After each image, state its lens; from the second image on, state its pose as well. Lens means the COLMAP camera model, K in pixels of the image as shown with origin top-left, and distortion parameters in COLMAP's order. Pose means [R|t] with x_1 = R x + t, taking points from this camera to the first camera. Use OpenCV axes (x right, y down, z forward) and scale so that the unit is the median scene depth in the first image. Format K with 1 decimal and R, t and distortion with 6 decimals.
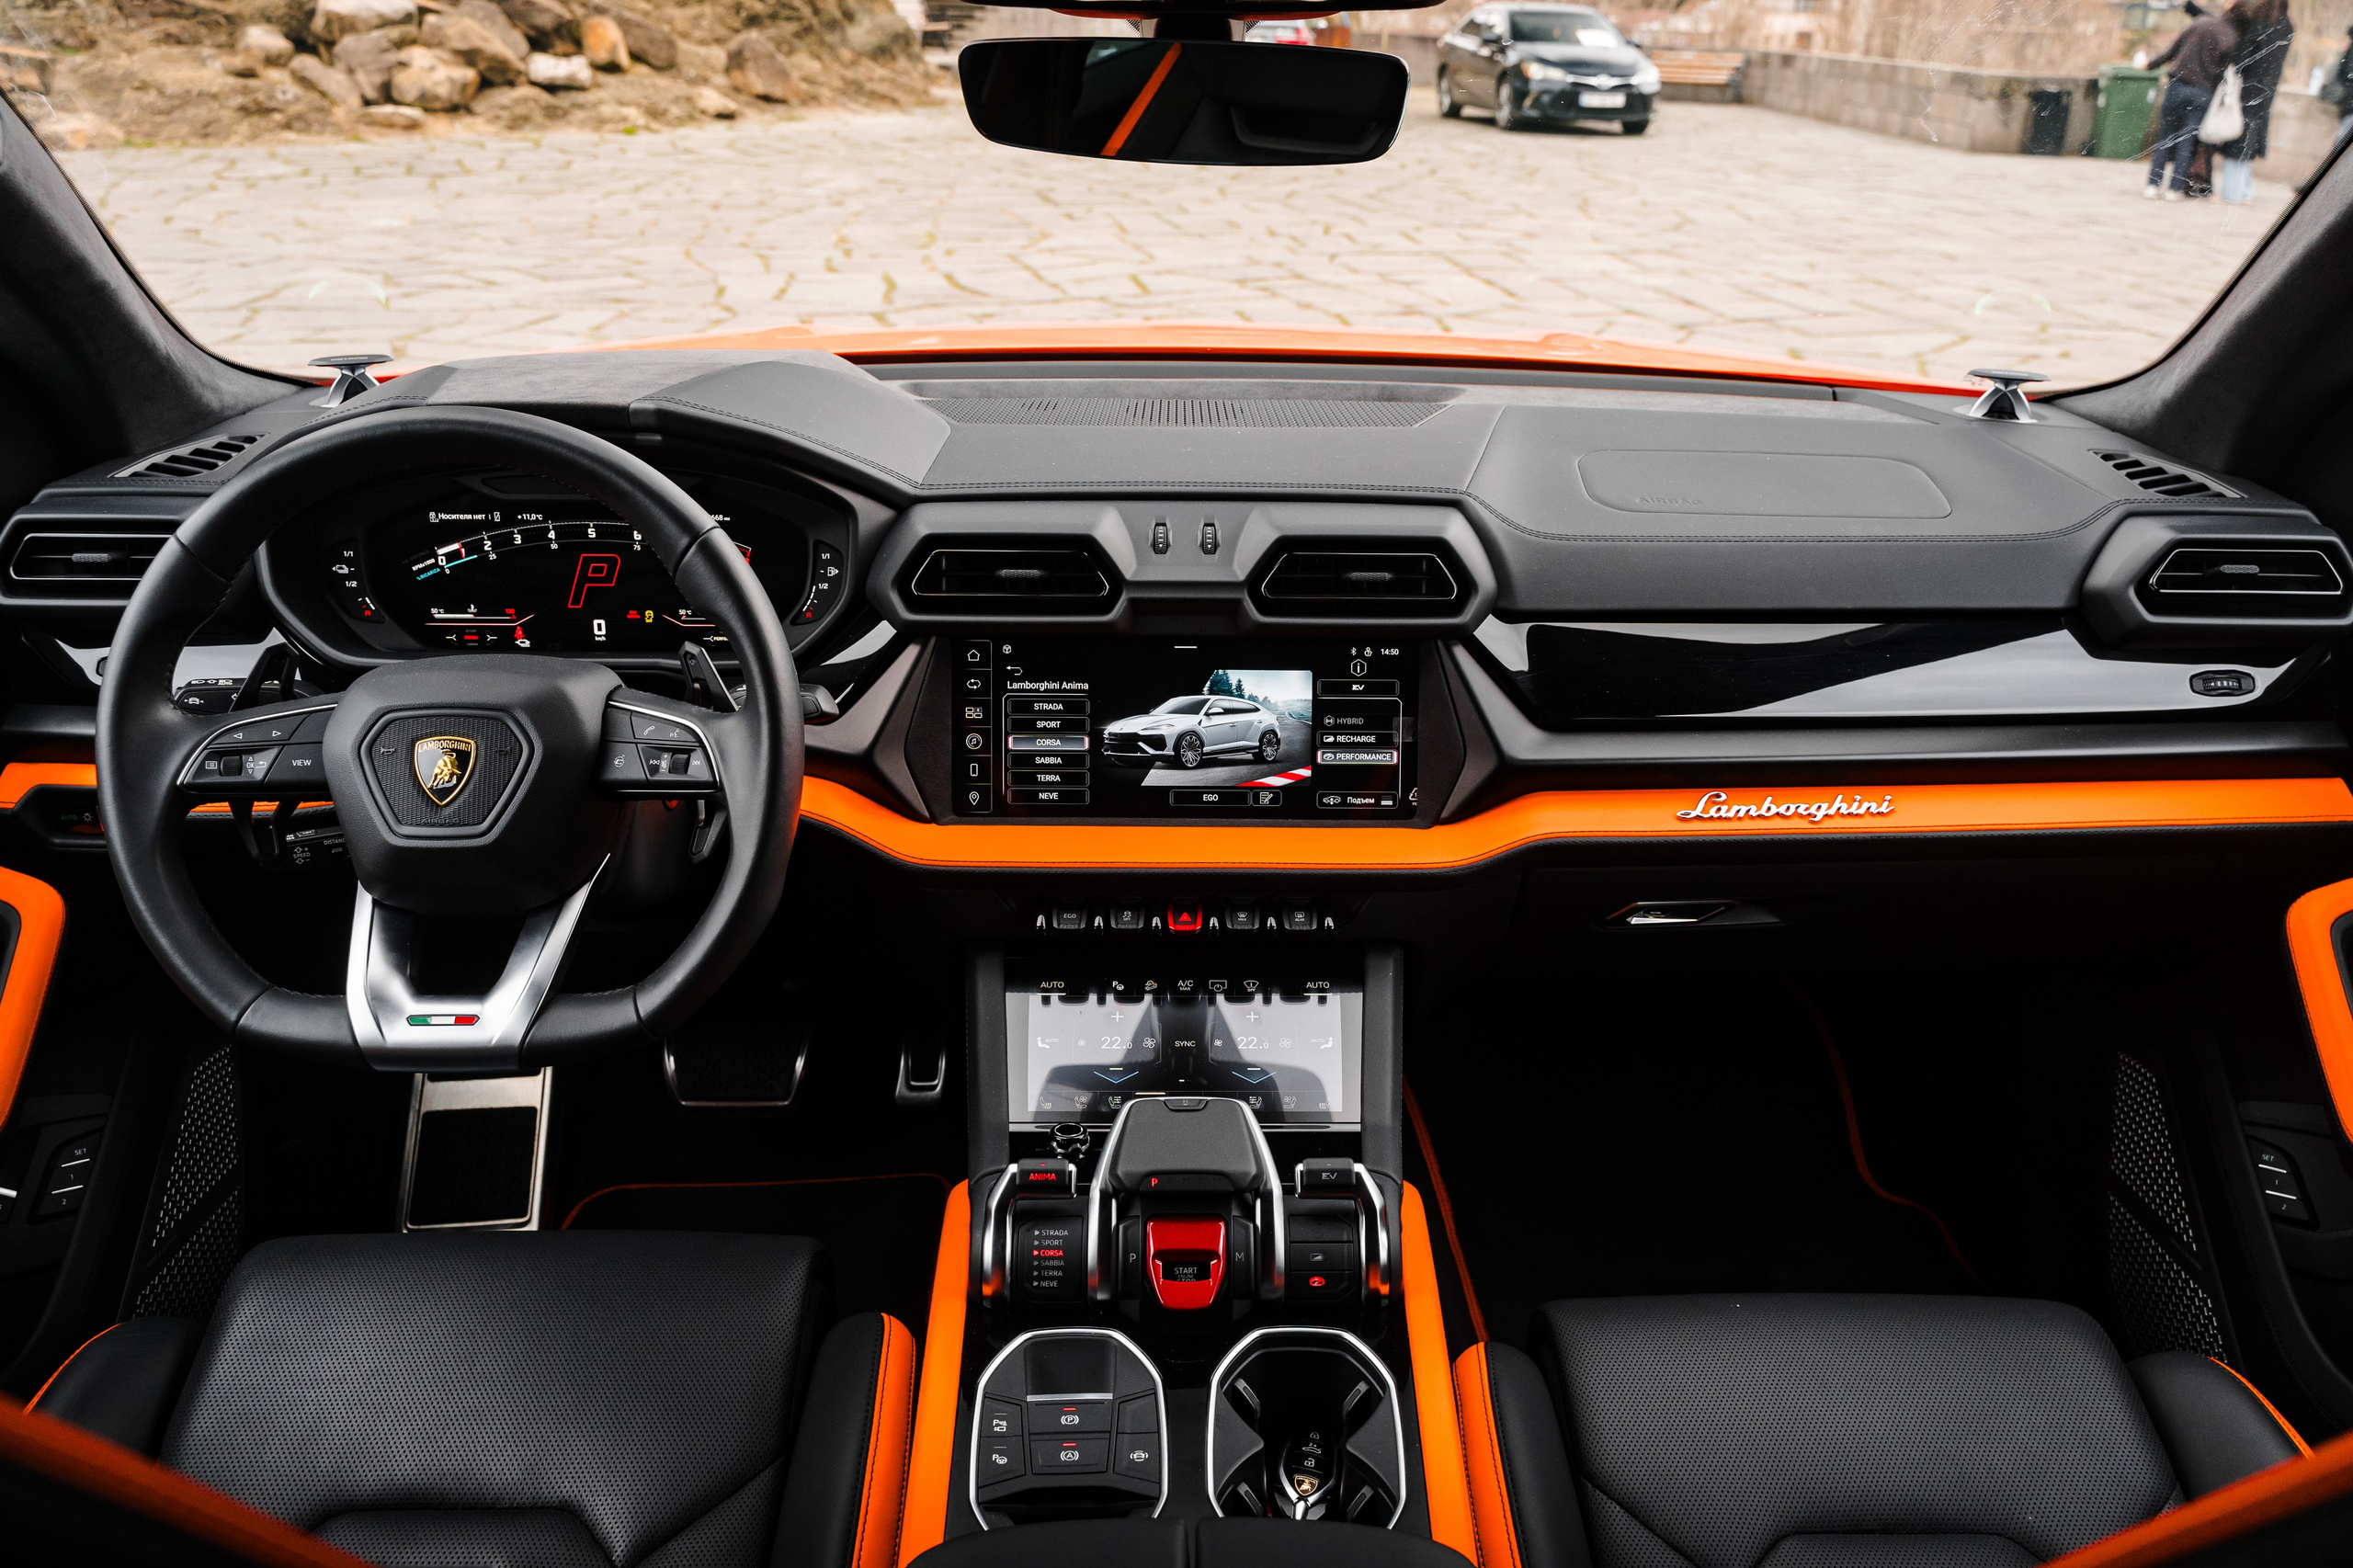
lens RADIAL K [[1951.1, 0, 1188.3], [0, 1951.1, 789.6], [0, 0, 1]] dist [0.004565, -0.001949]
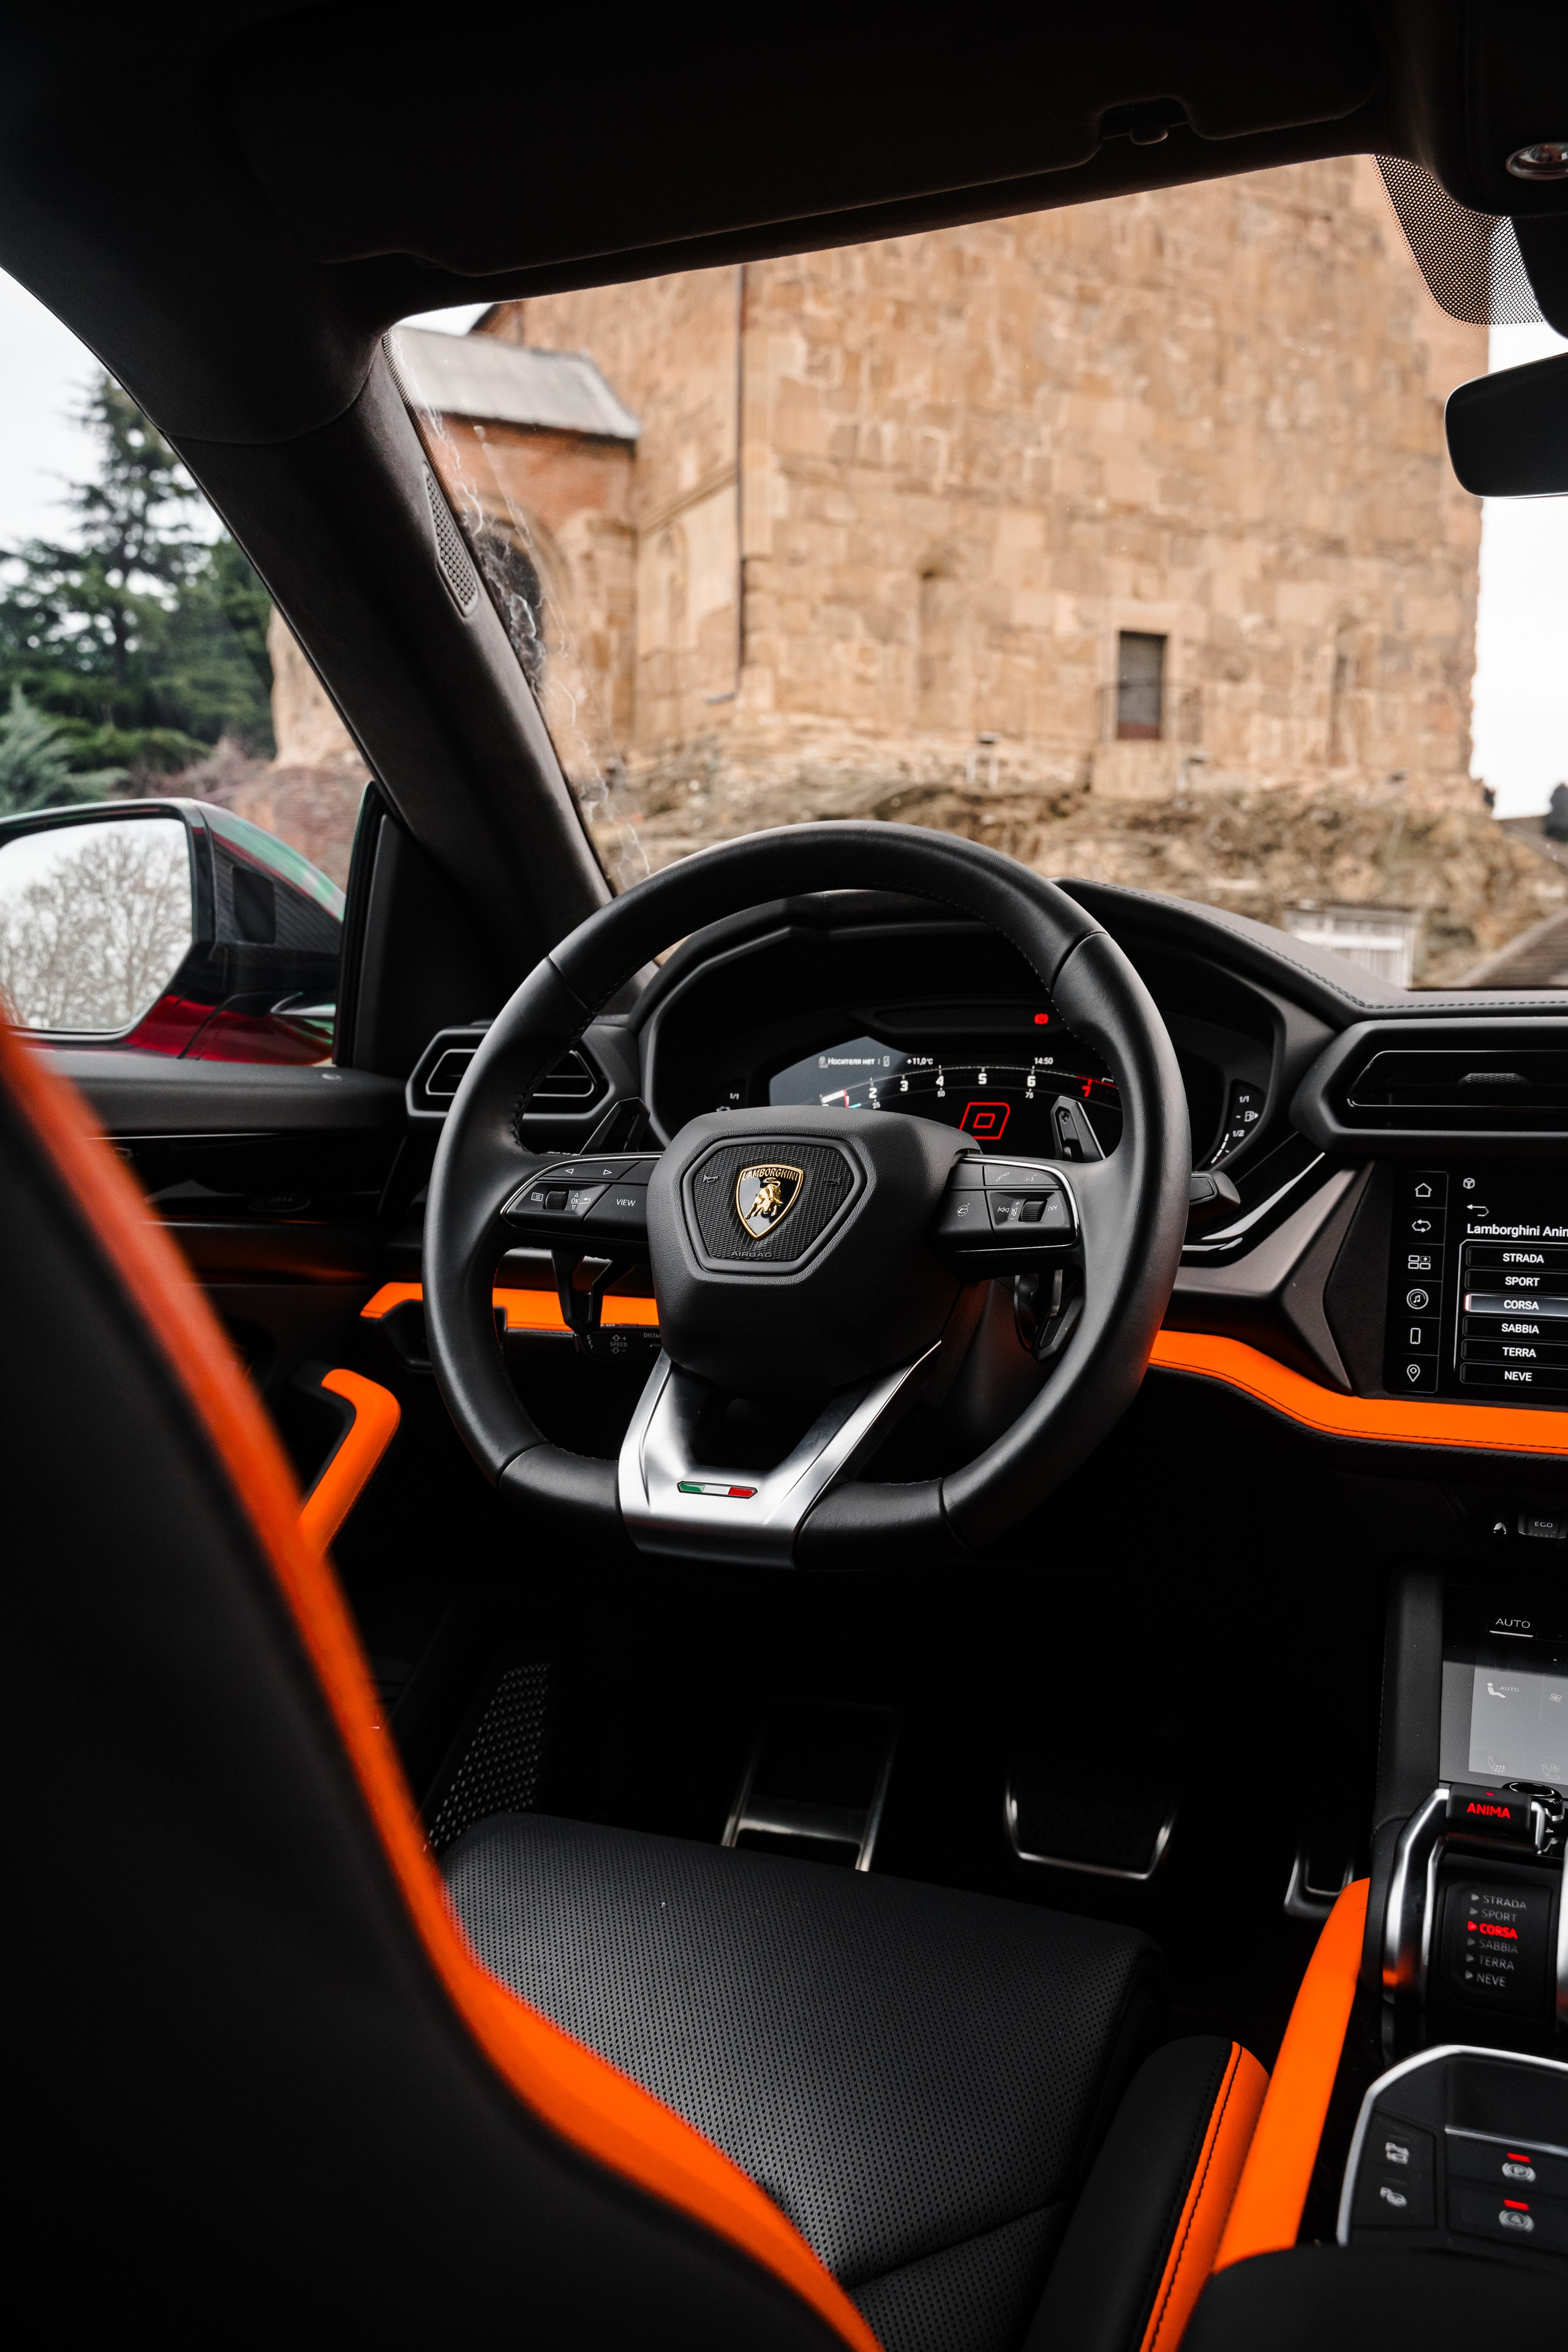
lens RADIAL K [[1915.5, 0, 776.1], [0, 1915.5, 1161.7], [0, 0, 1]] dist [0.001205, -0.017727]
pose [[0.903843, 0.017305, -0.427515, -0.016790], [-0.155460, 0.944177, -0.290452, 0.183937], [0.398623, 0.328985, 0.856077, 0.238649]]
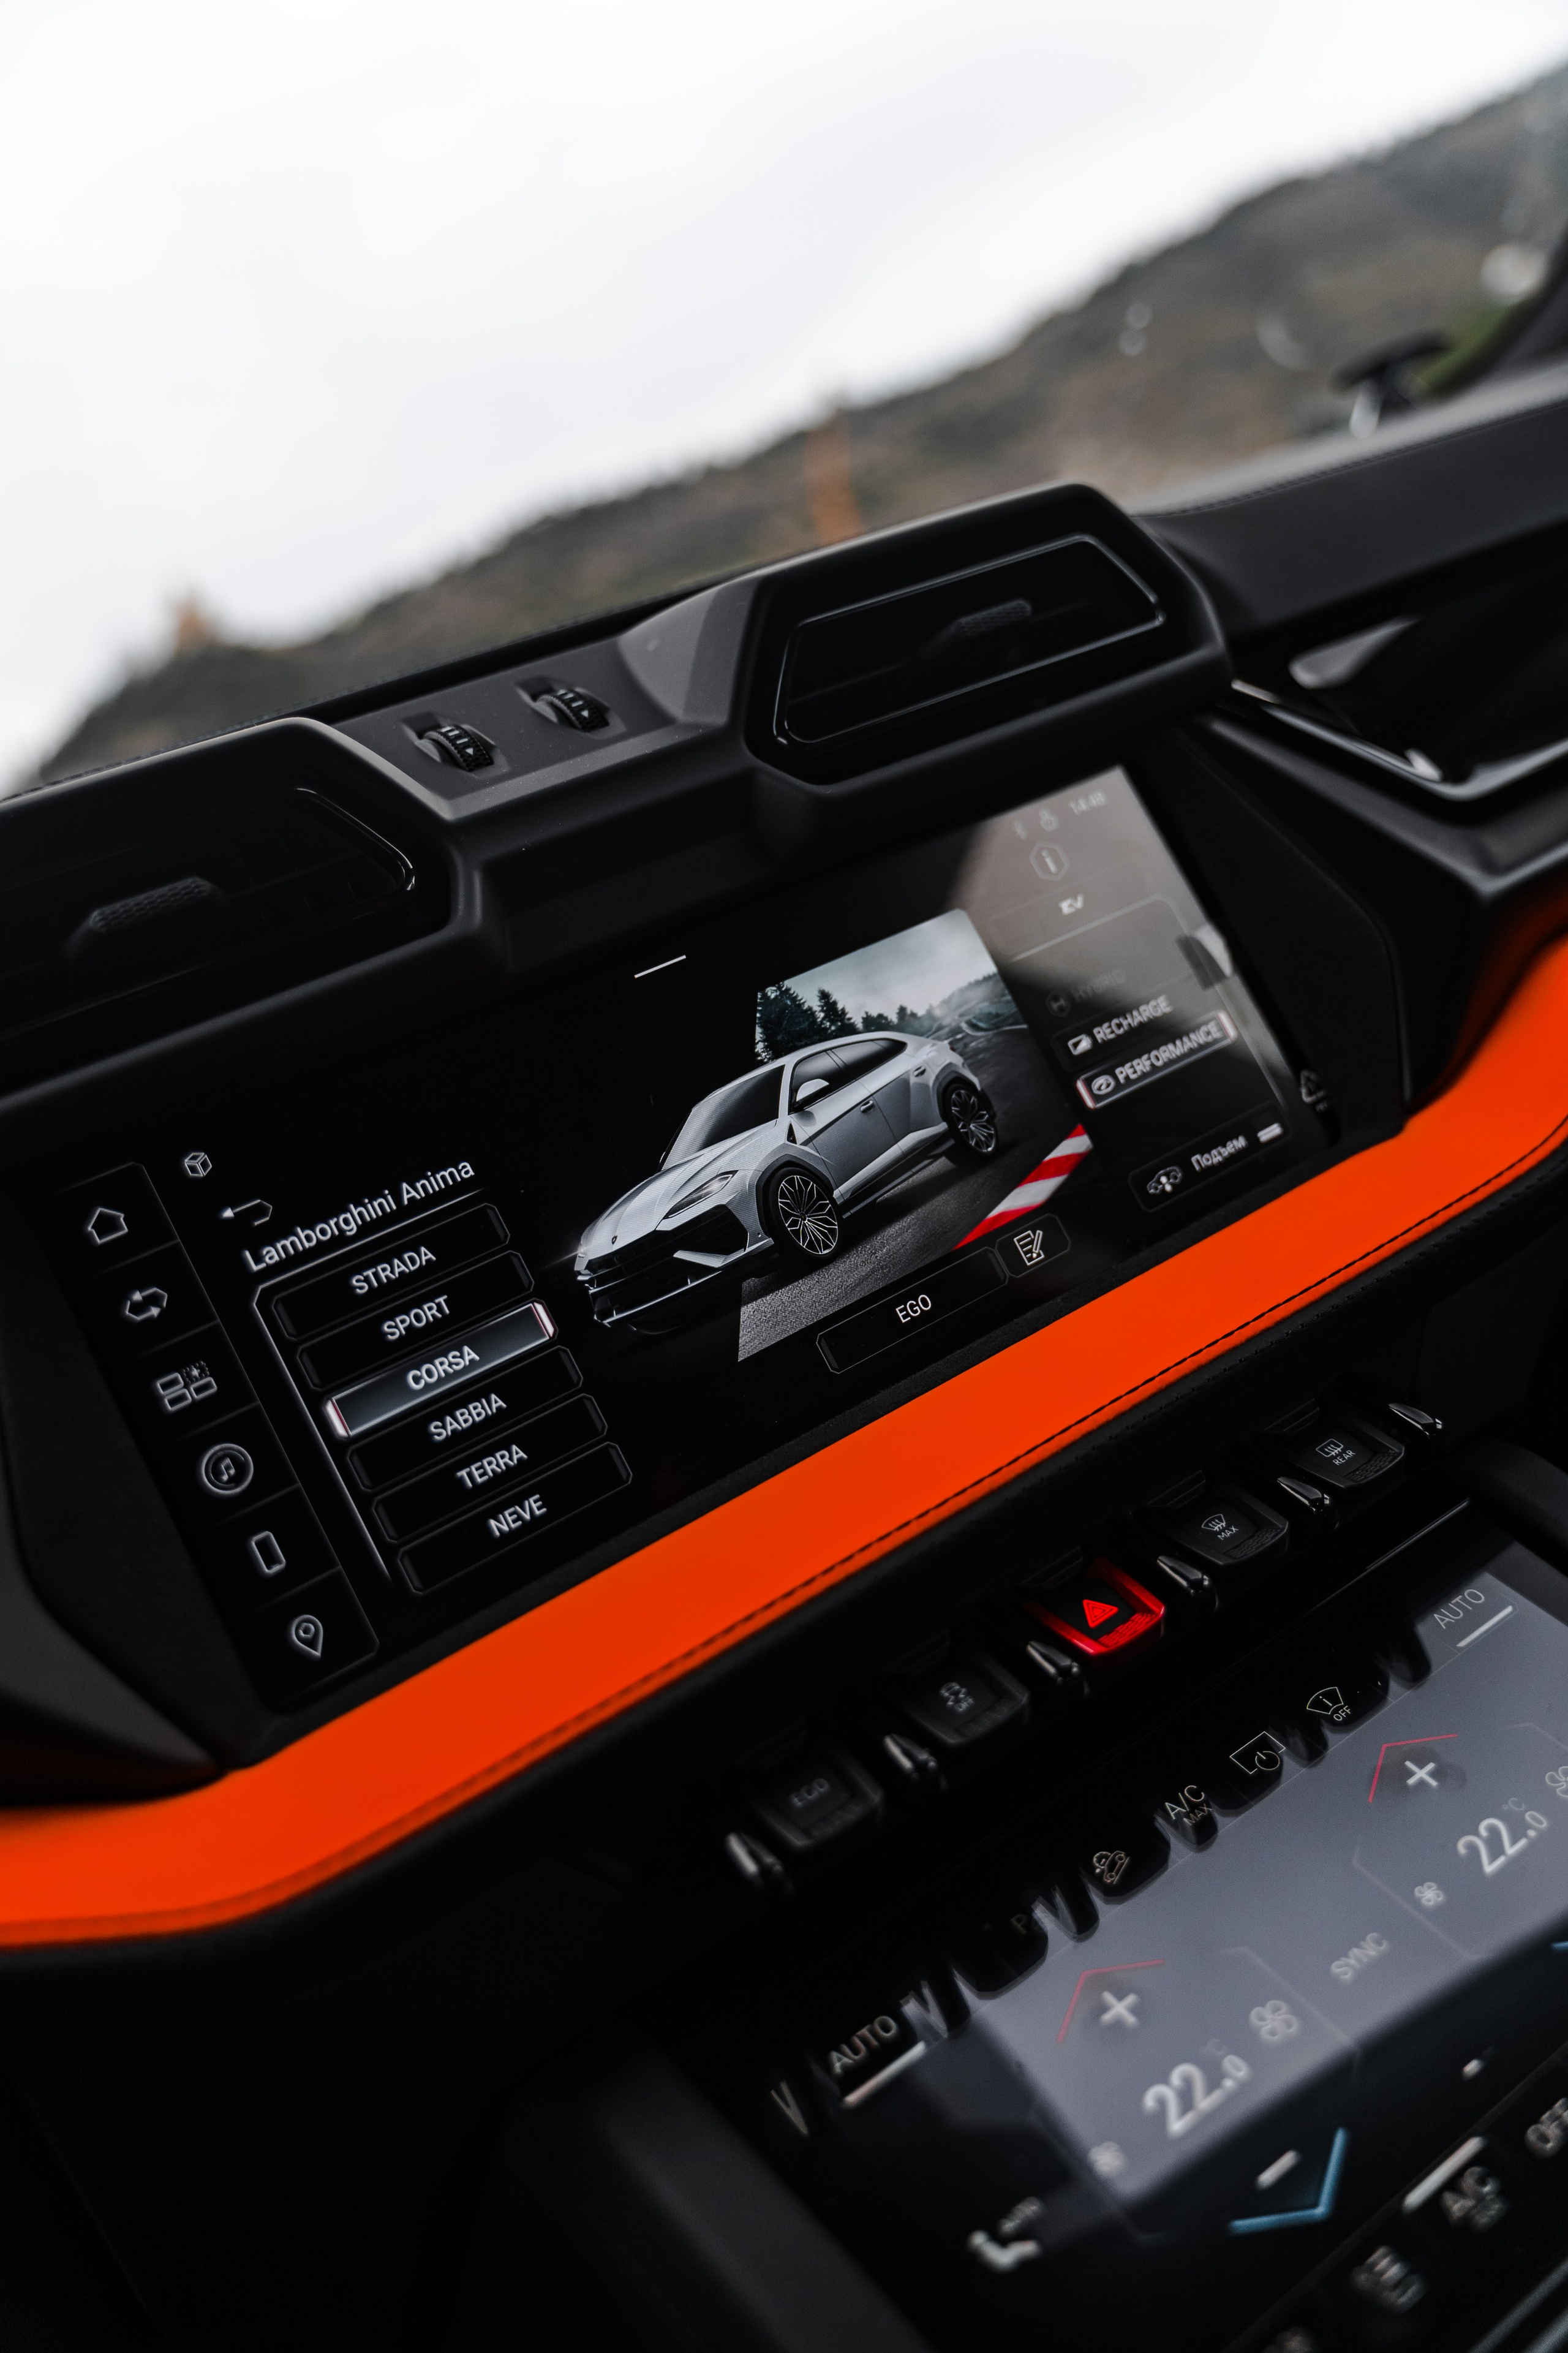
lens RADIAL K [[1951.0, 0, 768.9], [0, 1951.0, 1183.3], [0, 0, 1]] dist [0.004565, -0.001949]
pose [[0.812135, -0.392070, 0.432110, -0.156995], [0.500803, 0.848412, -0.171444, 0.032936], [-0.299389, 0.355638, 0.885374, 0.691474]]
